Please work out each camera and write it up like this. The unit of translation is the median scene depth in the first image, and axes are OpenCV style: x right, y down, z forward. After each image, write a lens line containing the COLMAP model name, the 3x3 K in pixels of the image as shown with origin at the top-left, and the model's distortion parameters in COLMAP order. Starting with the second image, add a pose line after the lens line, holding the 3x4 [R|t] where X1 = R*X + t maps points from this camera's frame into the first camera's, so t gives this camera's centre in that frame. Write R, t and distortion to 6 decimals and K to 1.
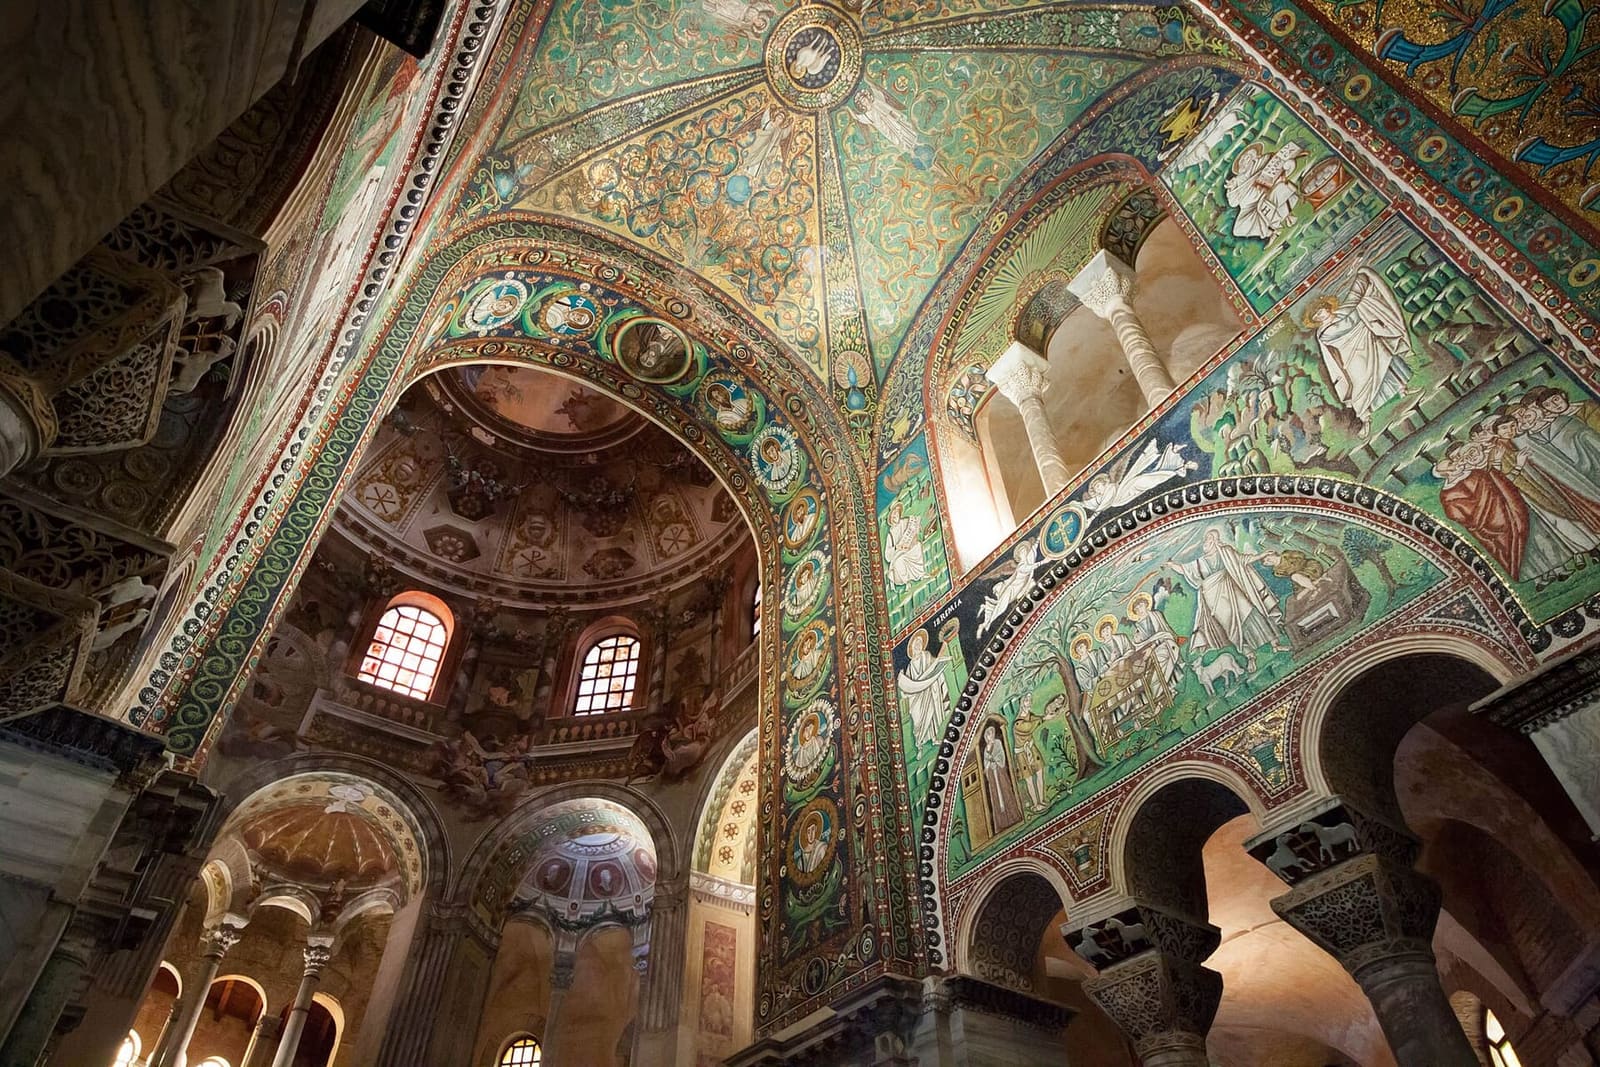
lens RADIAL K [[948.7, 0, 801.4], [0, 948.7, 534.7], [0, 0, 1]] dist [0.036185, -0.000675]
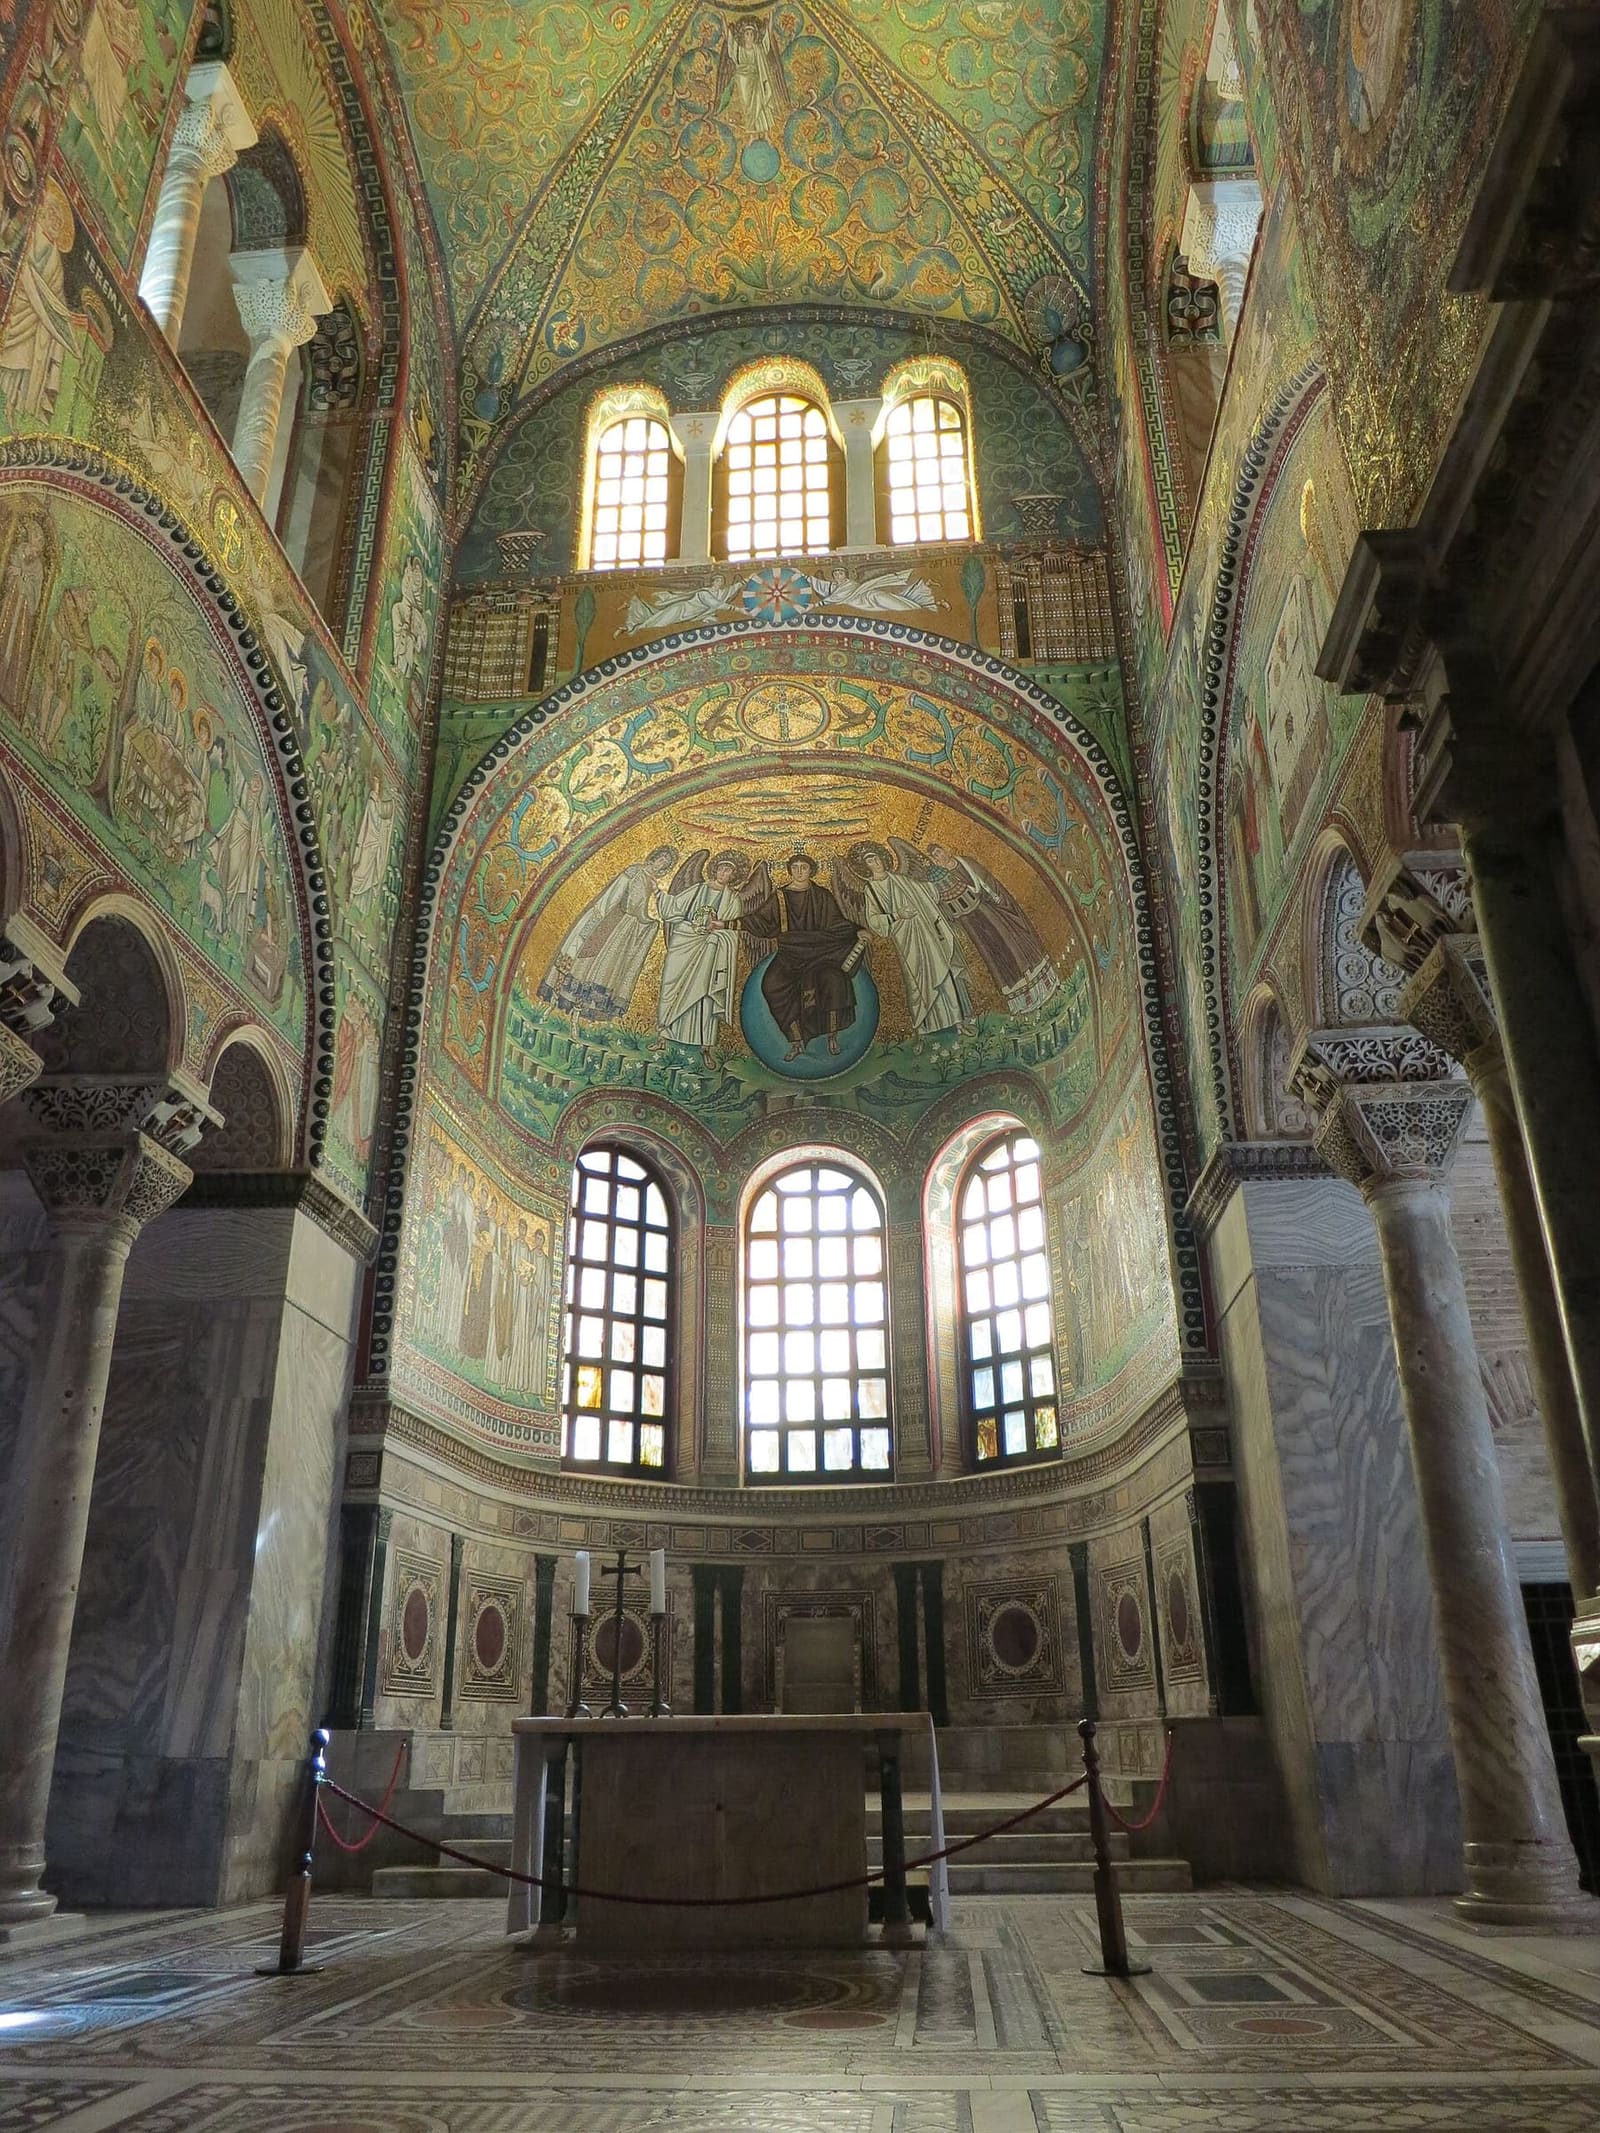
lens RADIAL K [[1568.4, 0, 794.2], [0, 1568.4, 1069.5], [0, 0, 1]] dist [-0.030700, 0.006776]
pose [[-0.773779, 0.270456, 0.572817, -0.399123], [-0.445467, 0.410576, -0.795604, 0.612073], [-0.450361, -0.870793, -0.197216, 0.532475]]
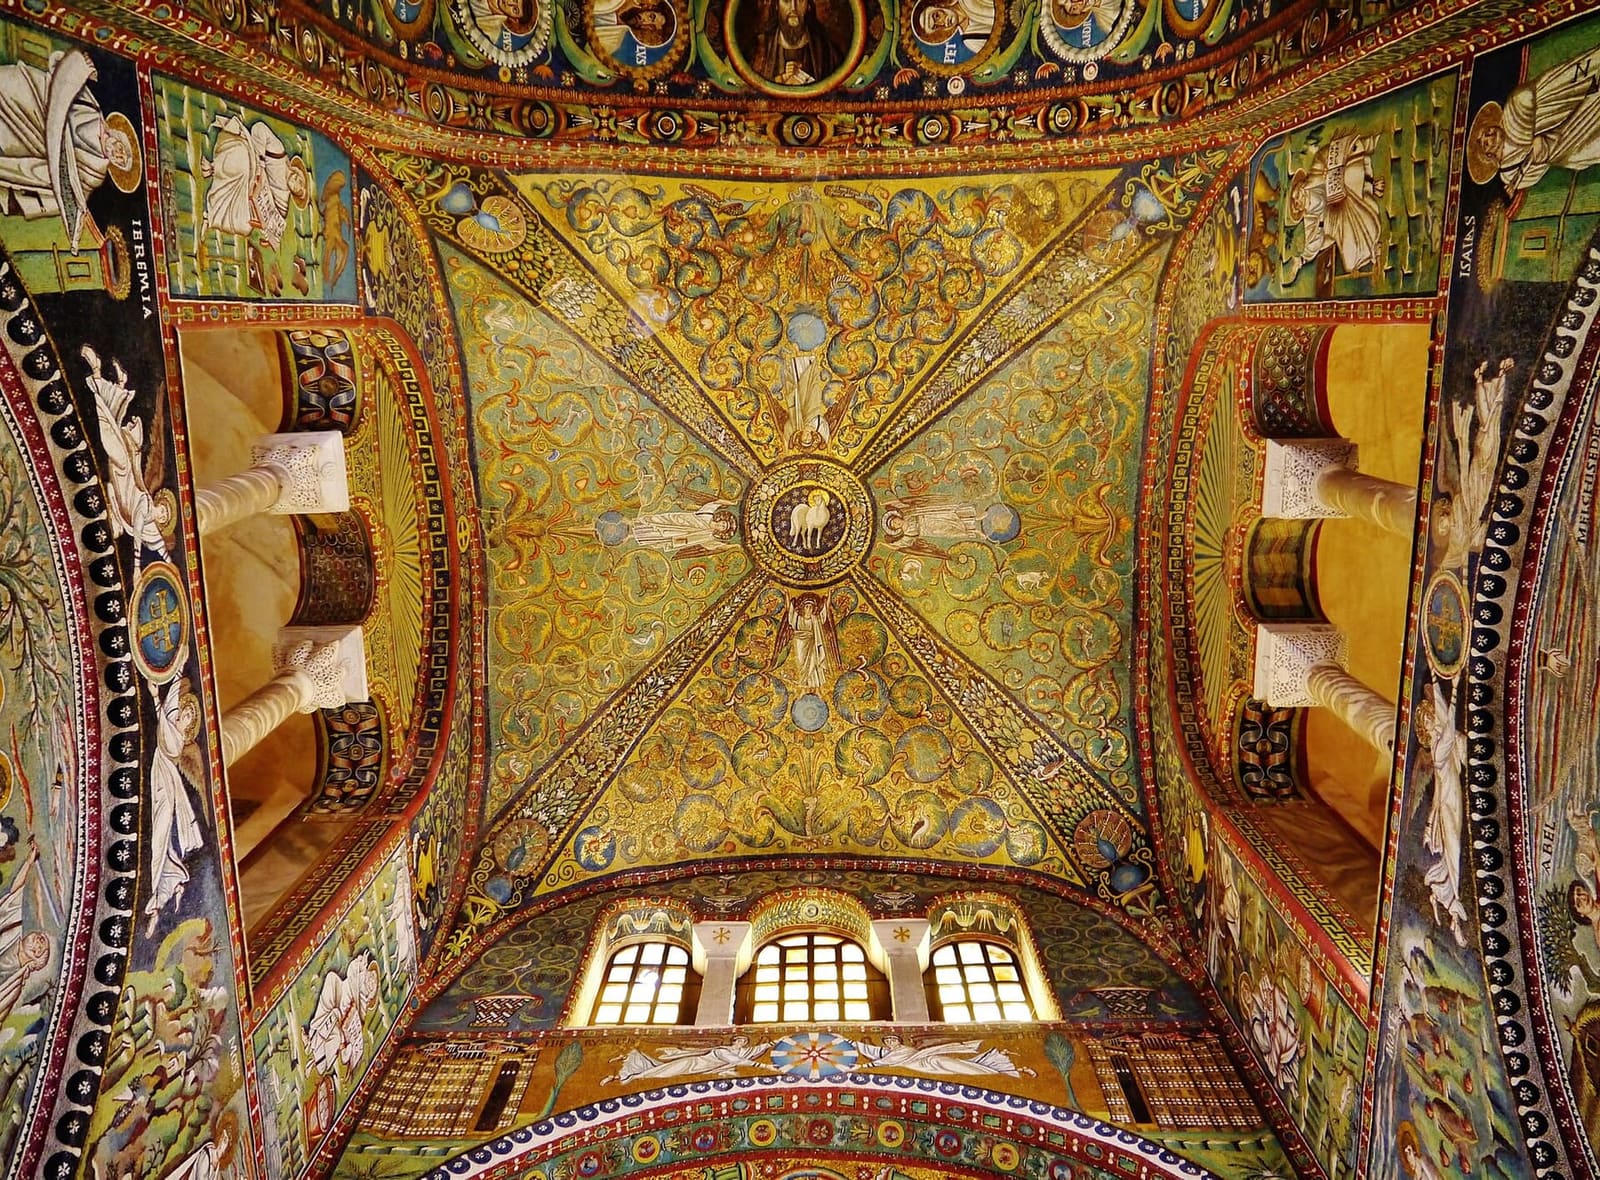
lens RADIAL K [[1357.2, 0, 794.5], [0, 1357.2, 598.0], [0, 0, 1]] dist [-0.046776, 0.023888]
pose [[-0.816909, 0.566146, 0.110170, -0.060842], [-0.416103, -0.446228, -0.792300, 0.313663], [-0.399397, -0.693079, 0.600102, 0.336361]]
